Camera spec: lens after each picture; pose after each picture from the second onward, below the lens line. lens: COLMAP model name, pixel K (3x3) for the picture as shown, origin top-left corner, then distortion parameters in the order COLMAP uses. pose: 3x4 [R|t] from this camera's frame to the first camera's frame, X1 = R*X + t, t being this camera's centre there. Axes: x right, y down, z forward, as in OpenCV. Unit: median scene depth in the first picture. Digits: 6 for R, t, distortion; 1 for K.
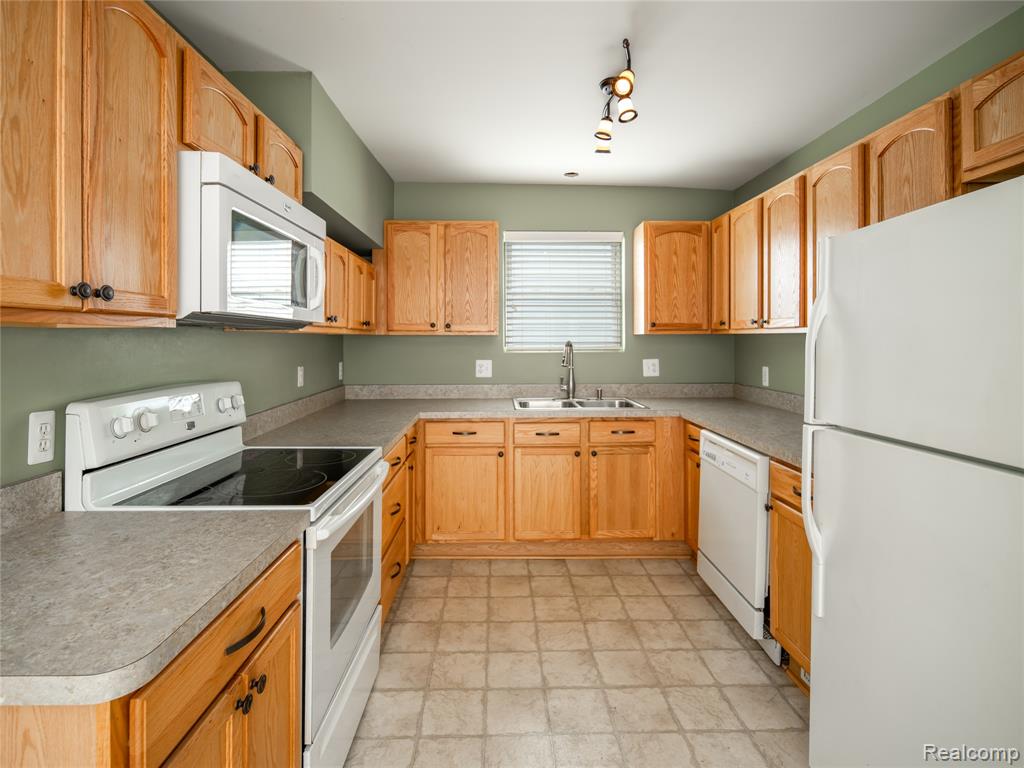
lens RADIAL K [[490.2, 0, 511.4], [0, 490.2, 338.6], [0, 0, 1]] dist [-0.000760, -0.000089]
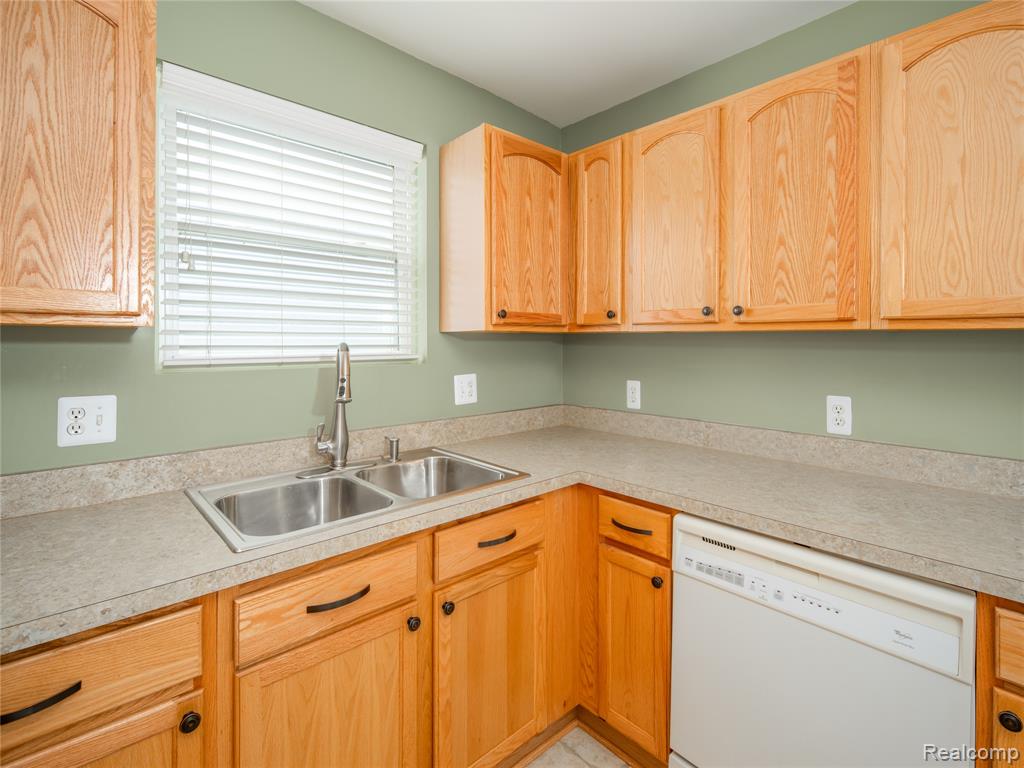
lens RADIAL K [[490.2, 0, 511.4], [0, 490.2, 338.6], [0, 0, 1]] dist [-0.000760, -0.000089]
pose [[0.755291, 0.007103, 0.655351, -0.062790], [-0.002983, 0.999968, -0.007401, 0.003443], [-0.655383, 0.003635, 0.755288, 0.573632]]
